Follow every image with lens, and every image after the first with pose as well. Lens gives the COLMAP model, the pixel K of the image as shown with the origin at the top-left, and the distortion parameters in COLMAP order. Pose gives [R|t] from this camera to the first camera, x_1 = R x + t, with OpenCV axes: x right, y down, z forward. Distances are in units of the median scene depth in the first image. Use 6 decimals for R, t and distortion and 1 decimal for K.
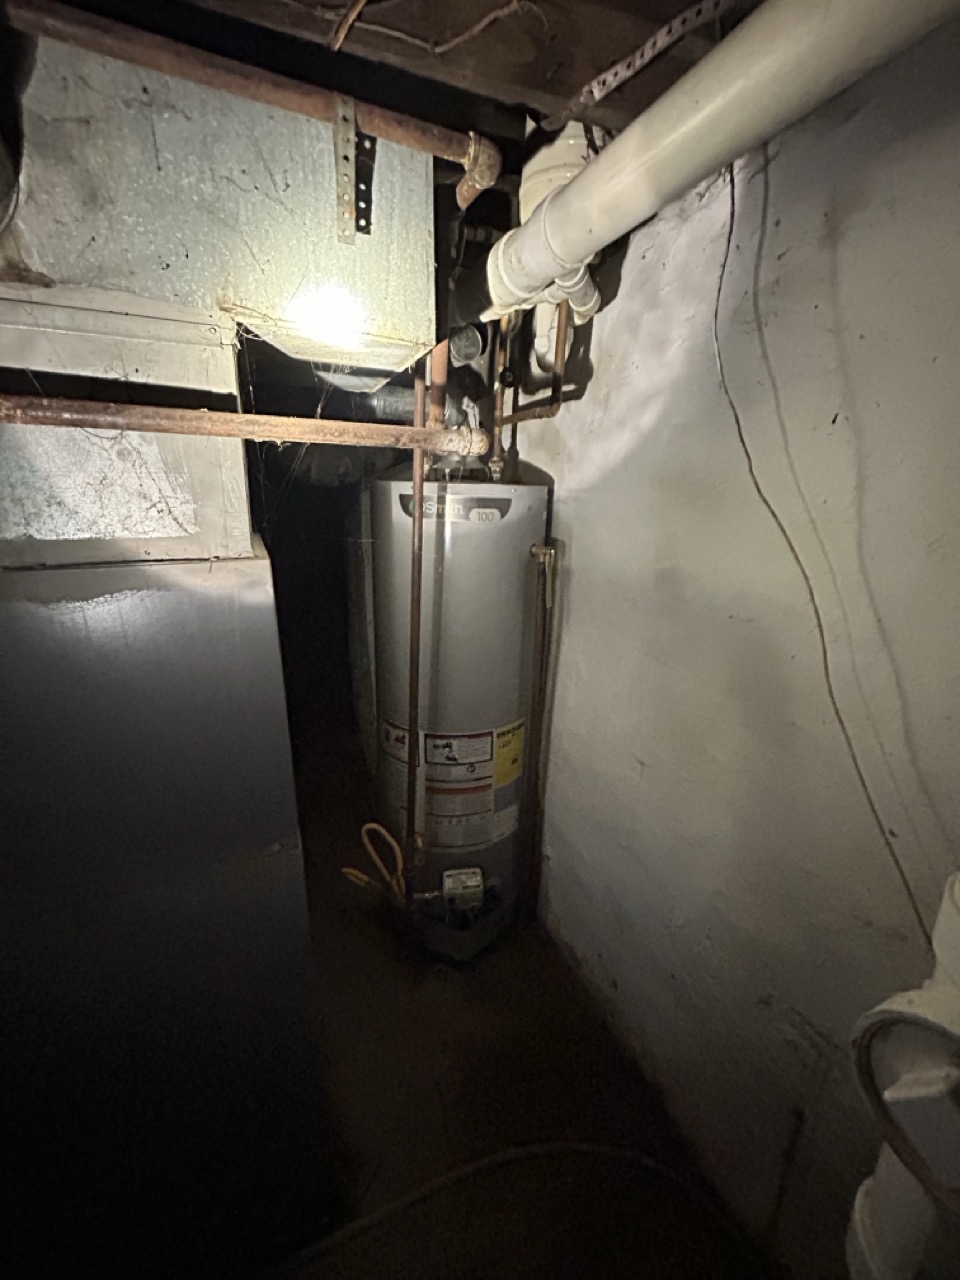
lens RADIAL K [[519.8, 0, 483.8], [0, 519.8, 636.5], [0, 0, 1]] dist [-0.000566, -0.000463]
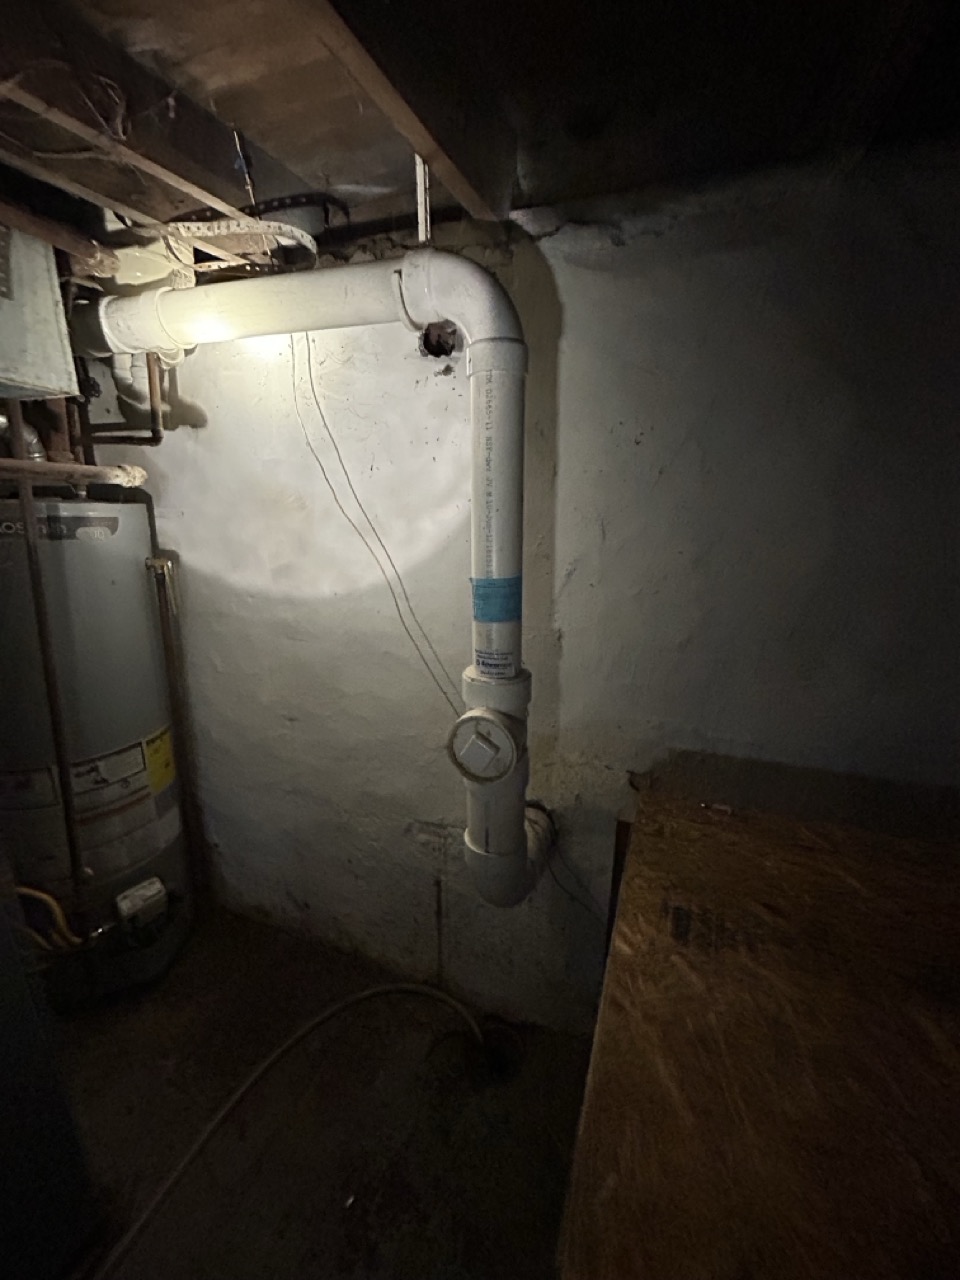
lens RADIAL K [[519.8, 0, 478.1], [0, 519.8, 635.9], [0, 0, 1]] dist [-0.000566, -0.000463]
pose [[0.697809, -0.185634, 0.691811, -0.189076], [0.194430, 0.978660, 0.066488, 0.039275], [-0.689391, 0.088113, 0.719011, -0.217970]]
